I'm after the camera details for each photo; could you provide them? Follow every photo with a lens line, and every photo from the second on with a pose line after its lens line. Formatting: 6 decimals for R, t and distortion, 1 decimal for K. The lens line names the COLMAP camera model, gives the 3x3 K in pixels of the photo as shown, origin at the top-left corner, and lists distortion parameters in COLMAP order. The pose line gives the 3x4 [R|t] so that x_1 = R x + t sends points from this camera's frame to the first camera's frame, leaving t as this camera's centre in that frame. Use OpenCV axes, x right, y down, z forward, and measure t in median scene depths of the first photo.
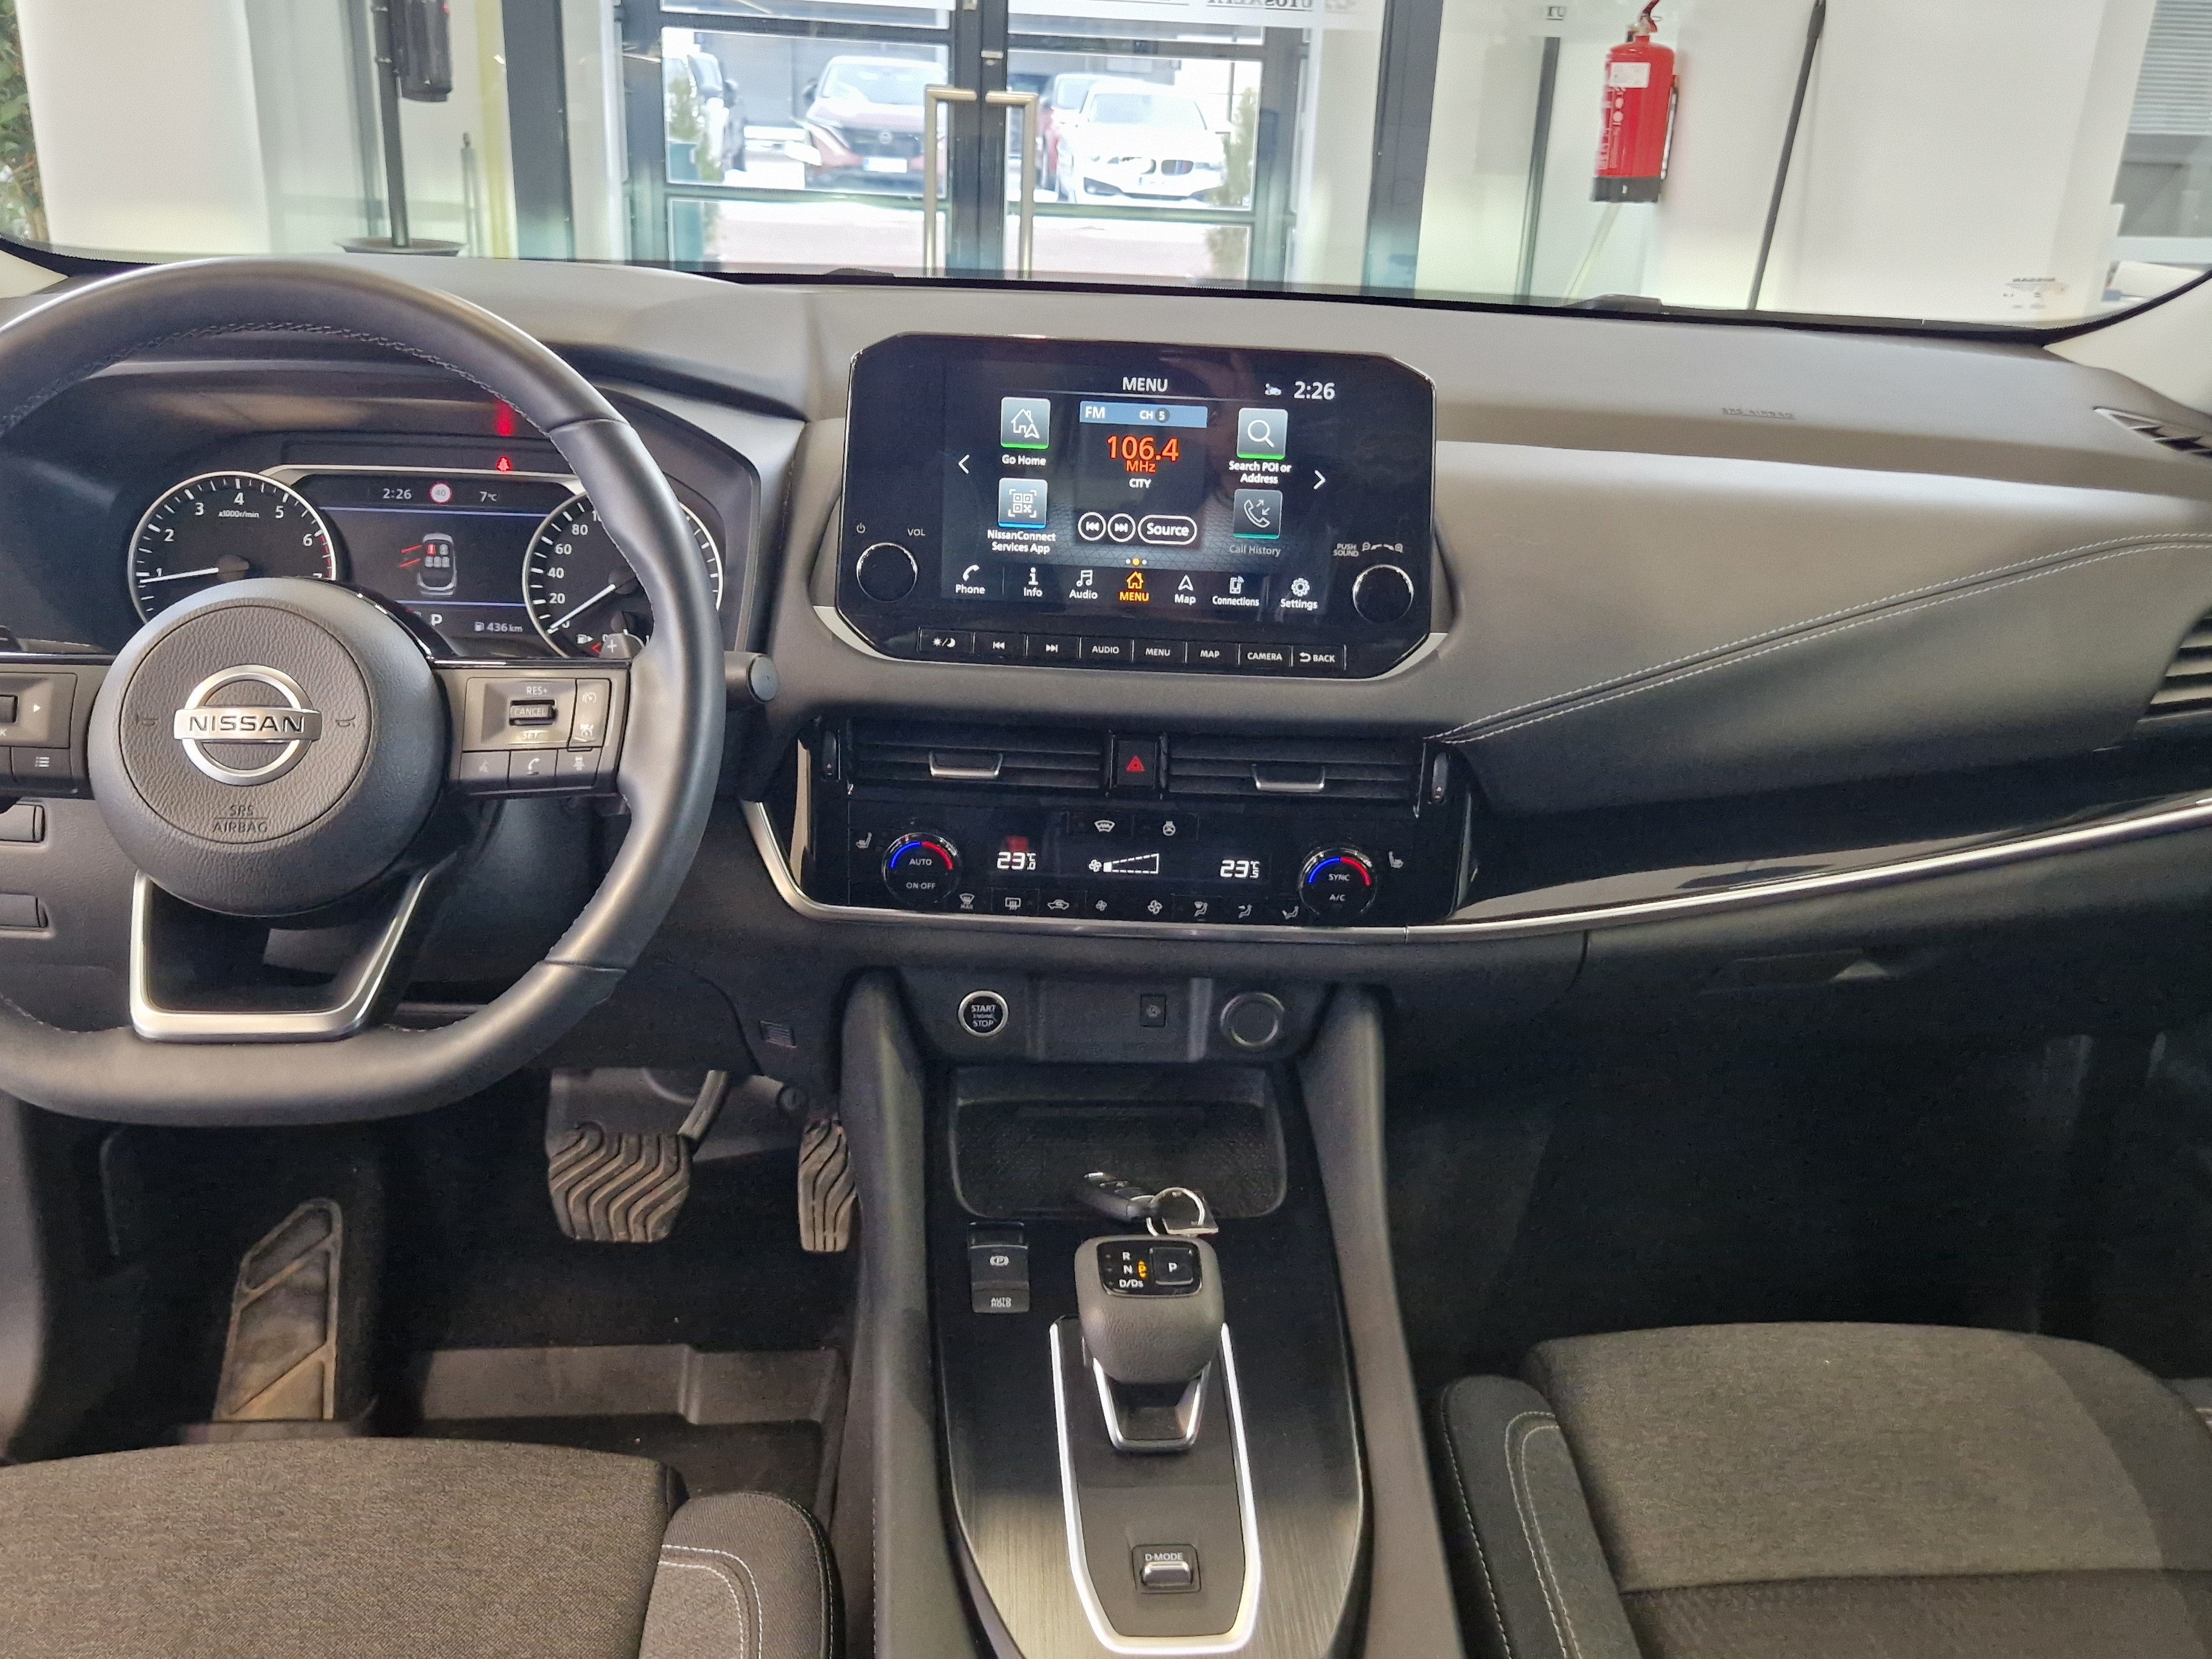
lens RADIAL K [[1984.2, 0, 1118.2], [0, 1984.2, 826.3], [0, 0, 1]] dist [0.094108, -0.149088]
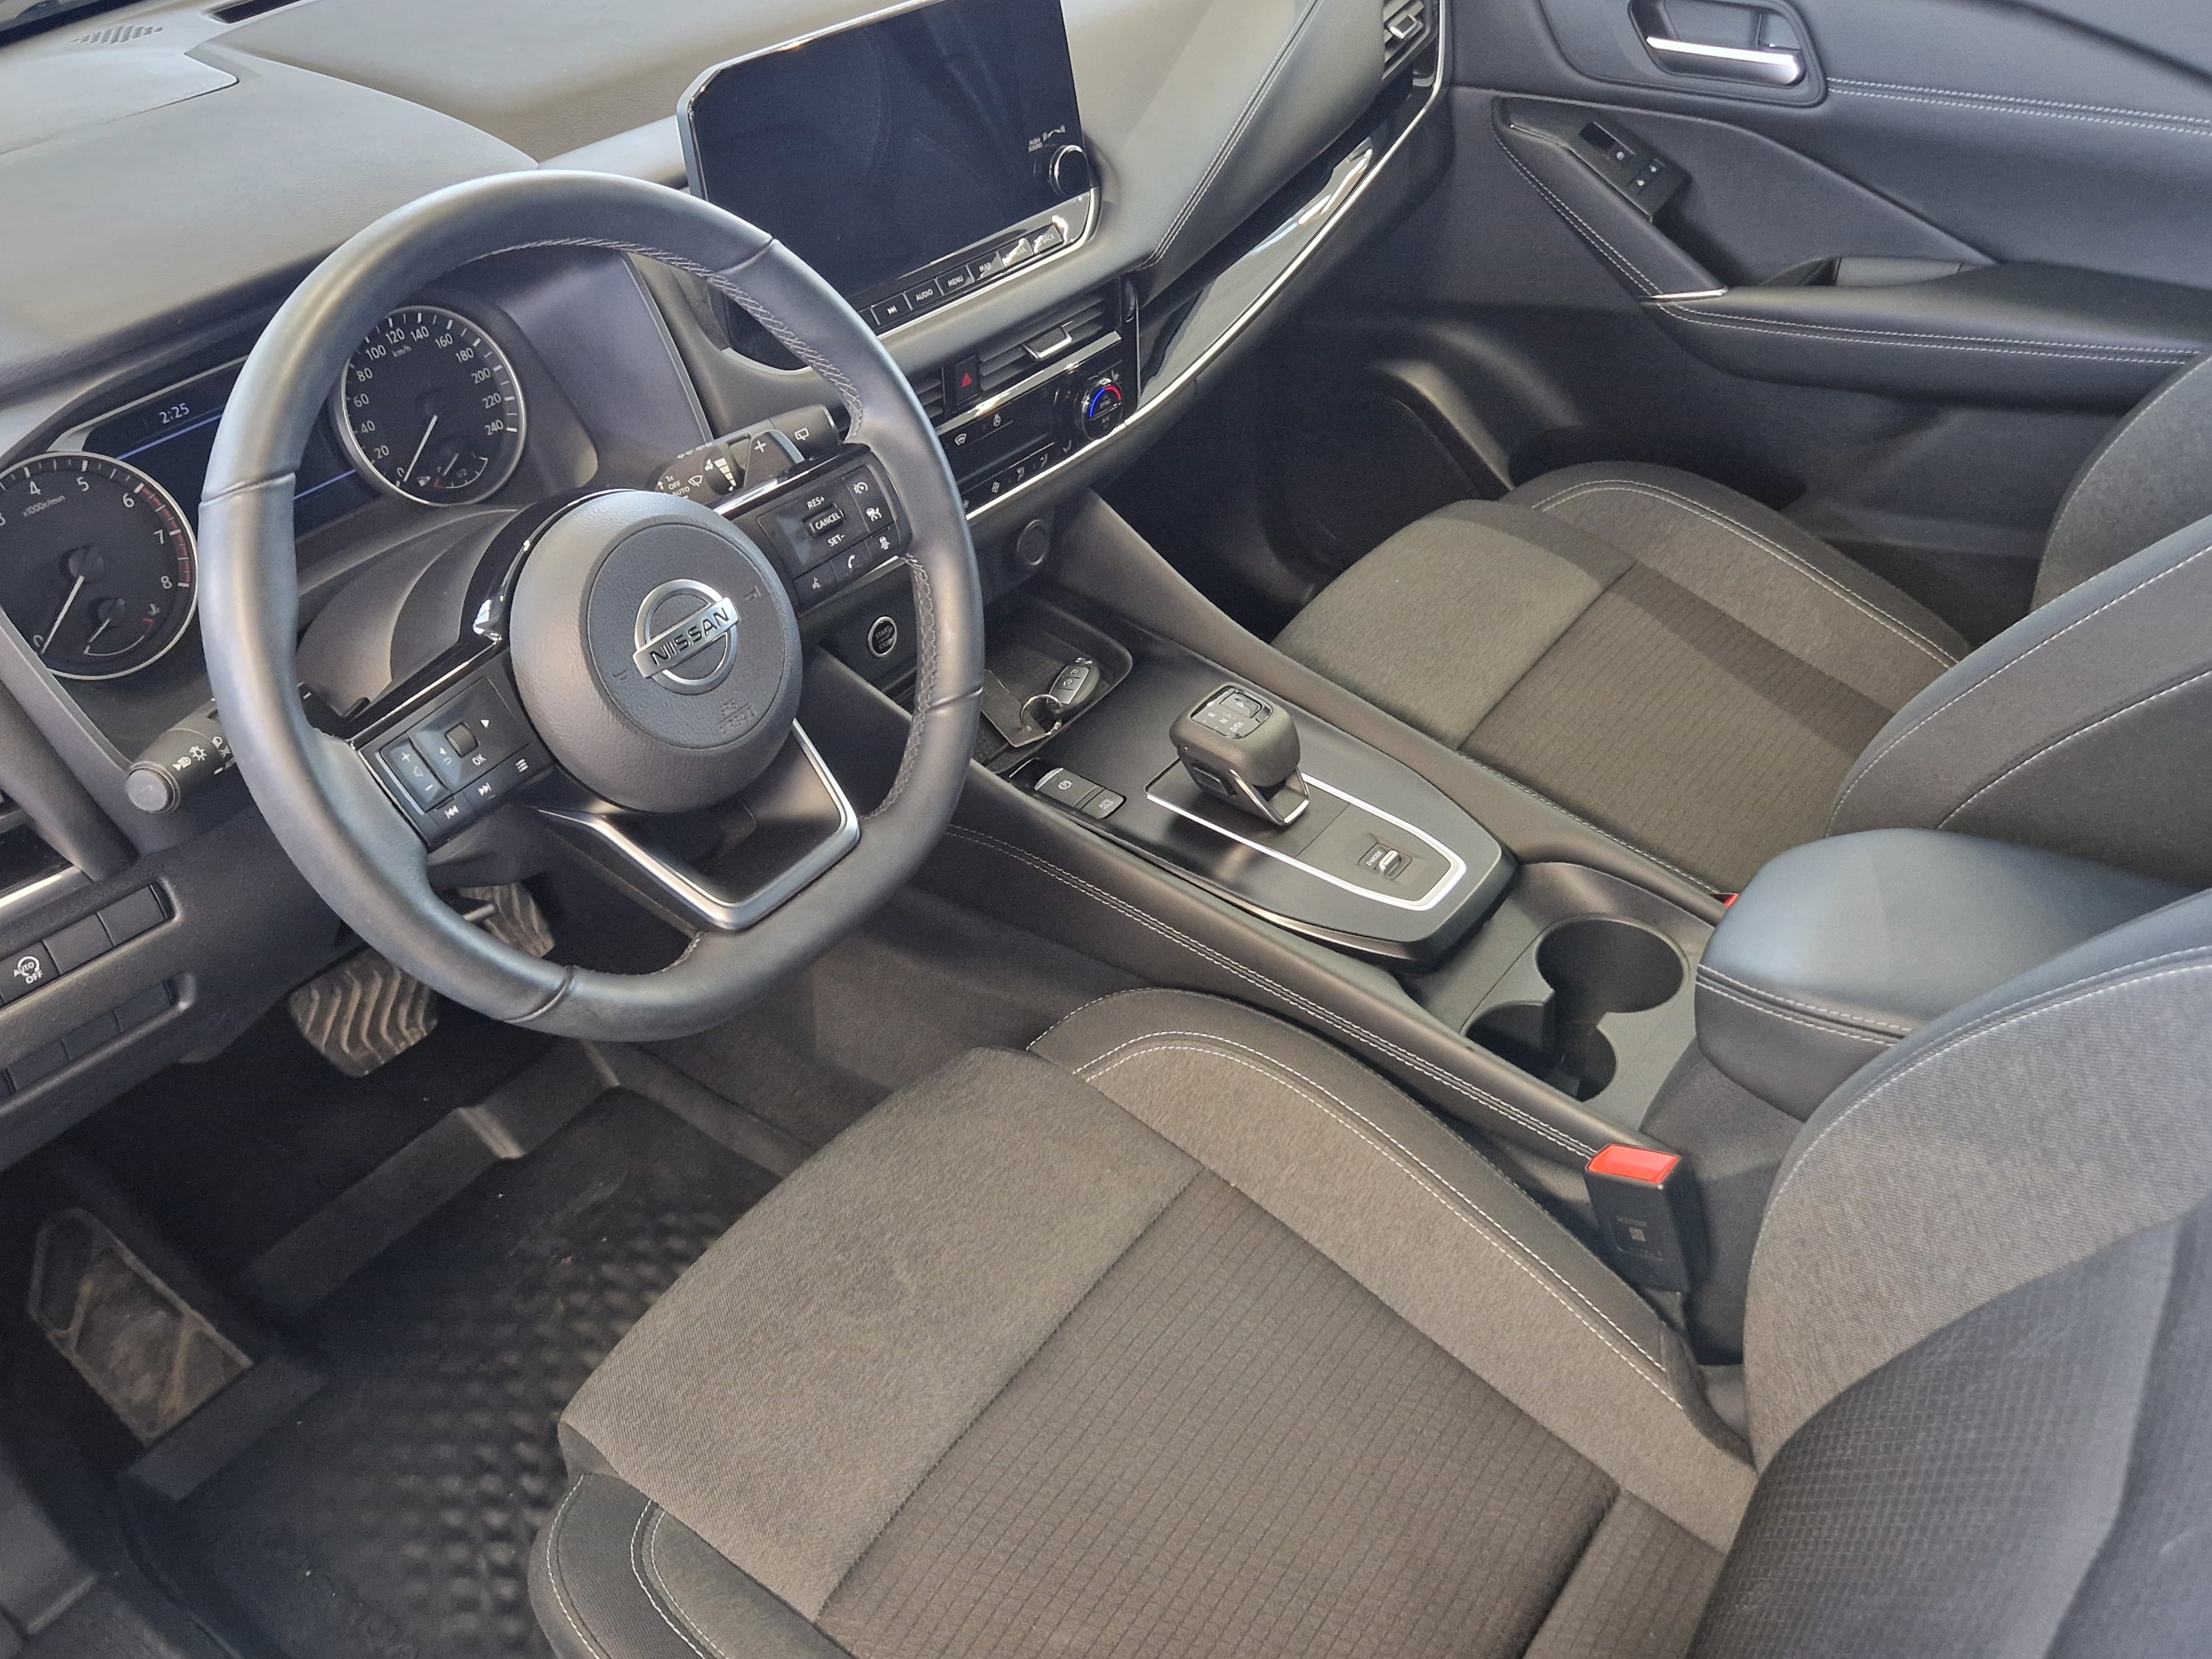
lens RADIAL K [[2015.3, 0, 1106.0], [0, 2015.3, 829.5], [0, 0, 1]] dist [0.028127, -0.007425]
pose [[0.642162, -0.505881, 0.575945, -0.714847], [0.313466, 0.858932, 0.404938, -0.244877], [-0.699548, -0.079496, 0.710150, 0.056322]]
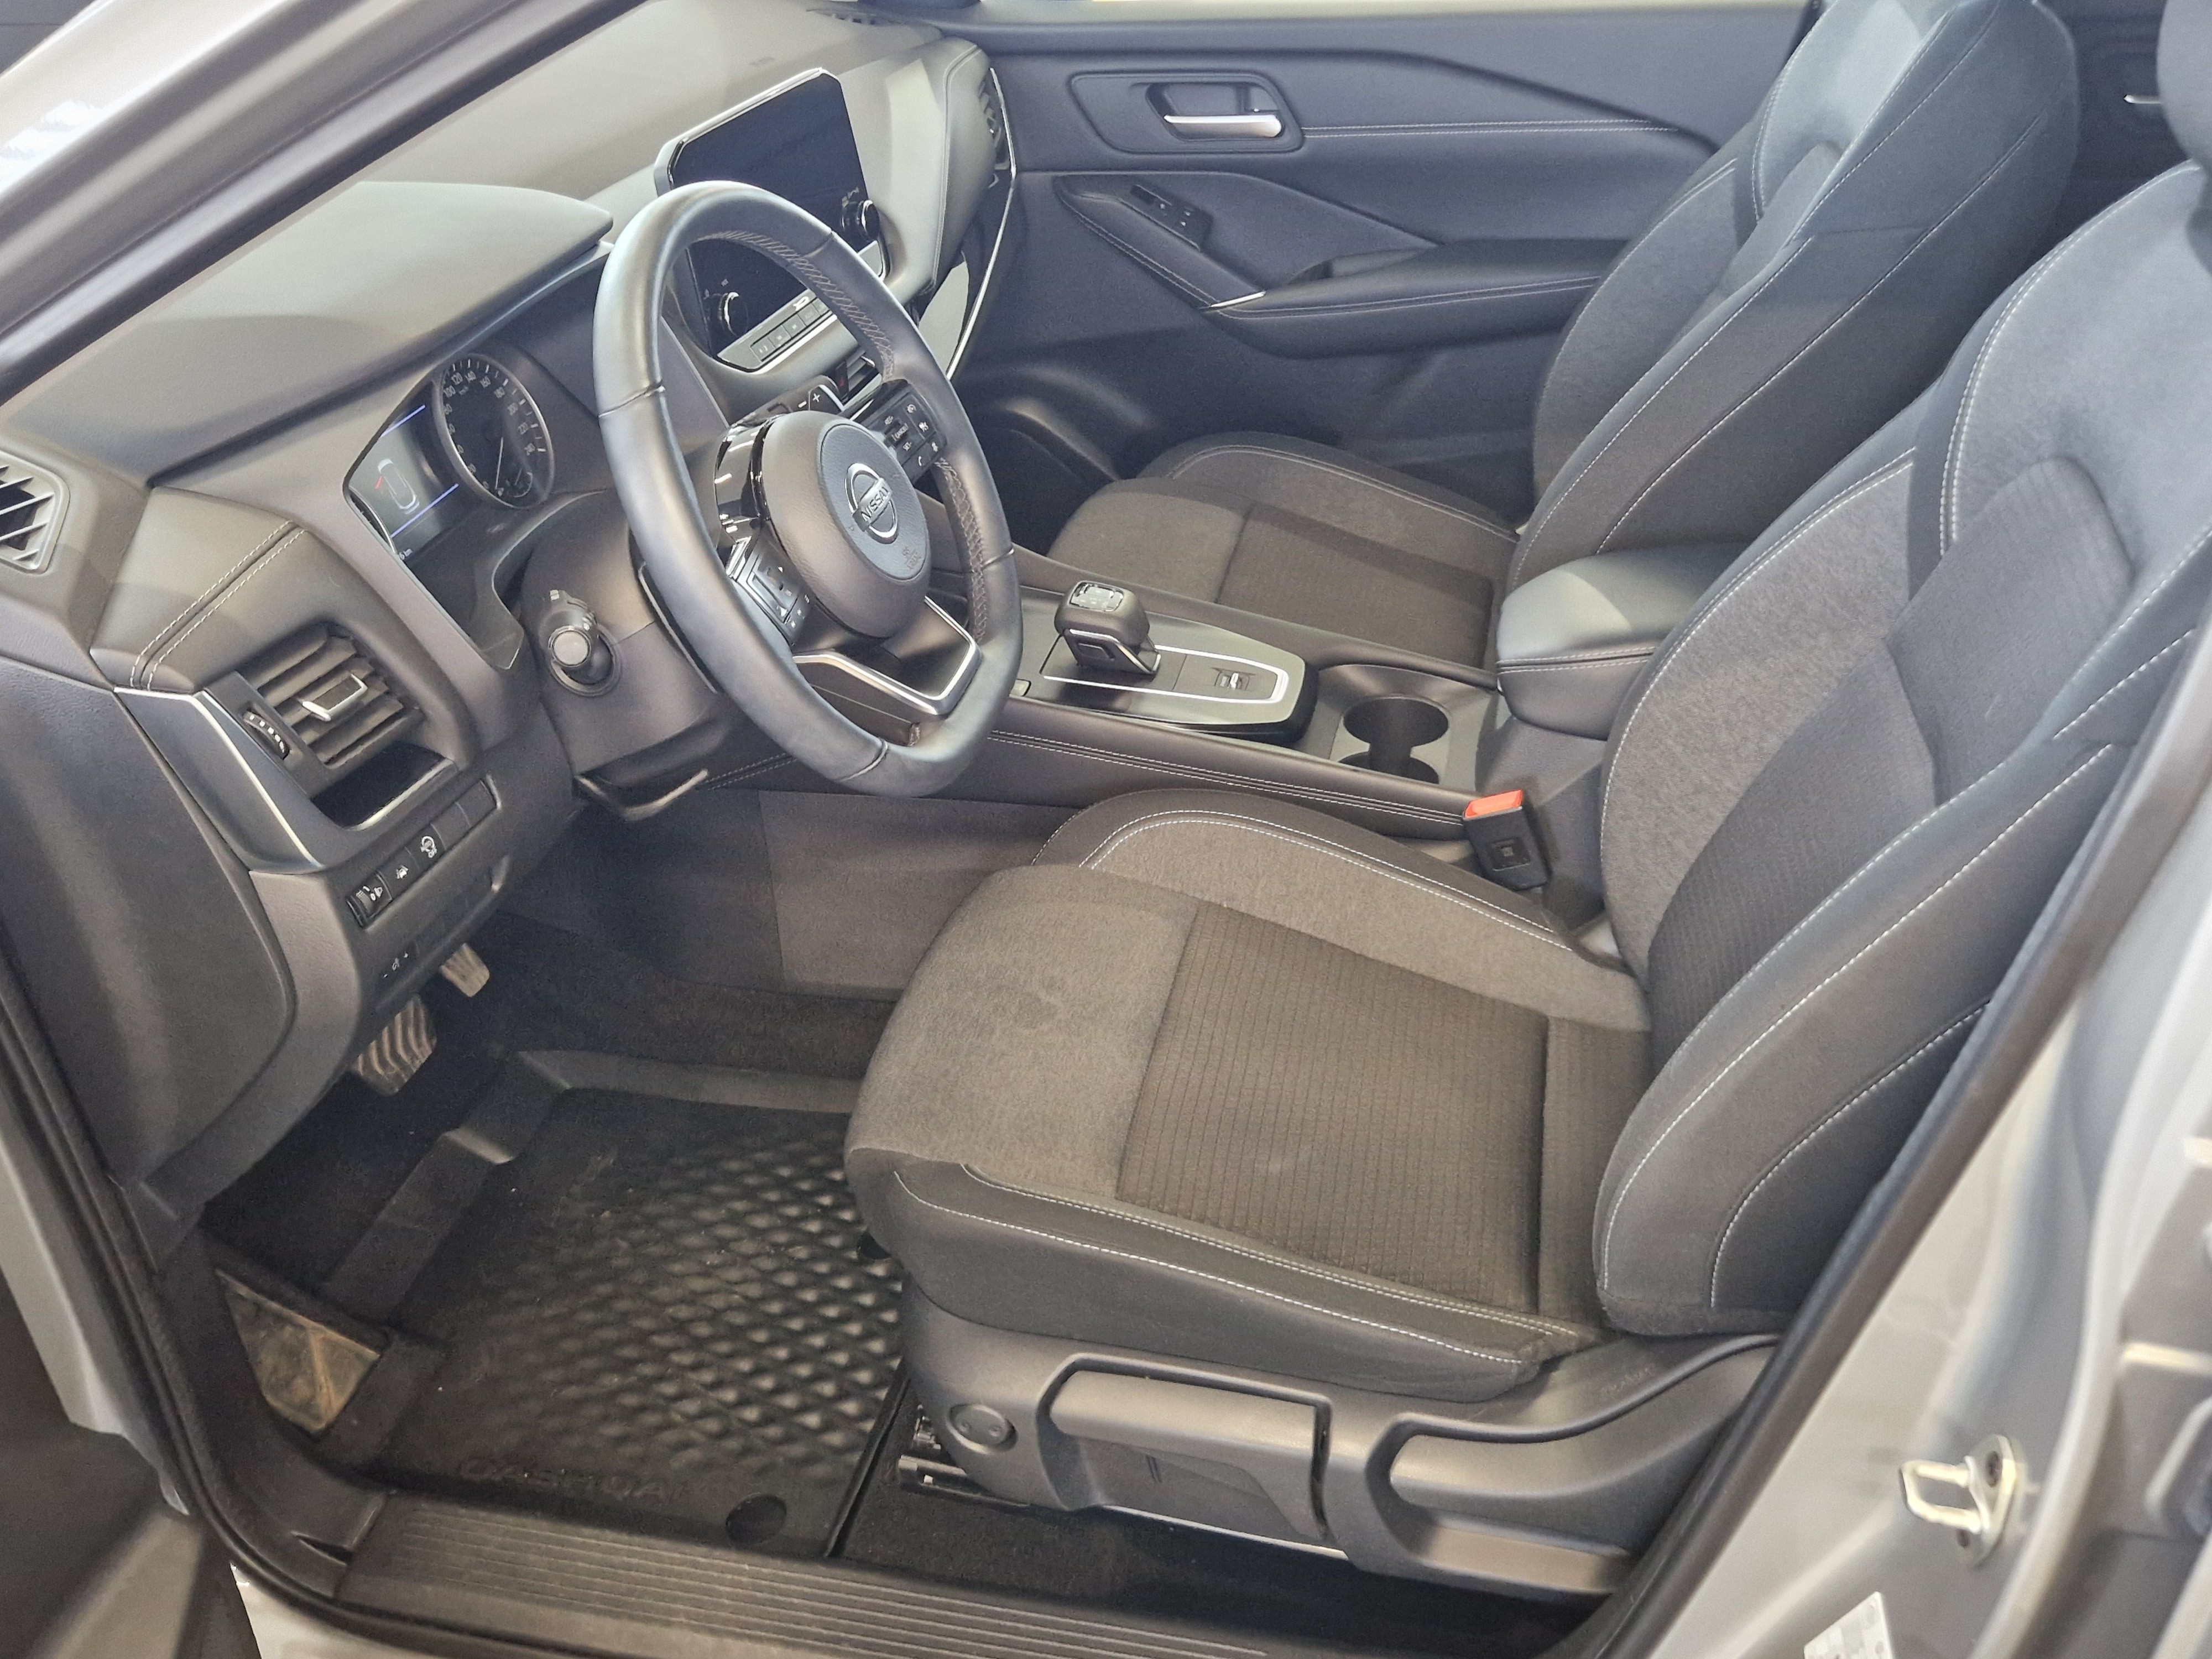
lens RADIAL K [[1929.6, 0, 1208.1], [0, 1929.6, 825.5], [0, 0, 1]] dist [0.003453, 0.007448]
pose [[0.268759, -0.565768, 0.779535, -1.178820], [0.368671, 0.808106, 0.459398, -0.309879], [-0.889860, 0.163924, 0.425768, 0.165070]]
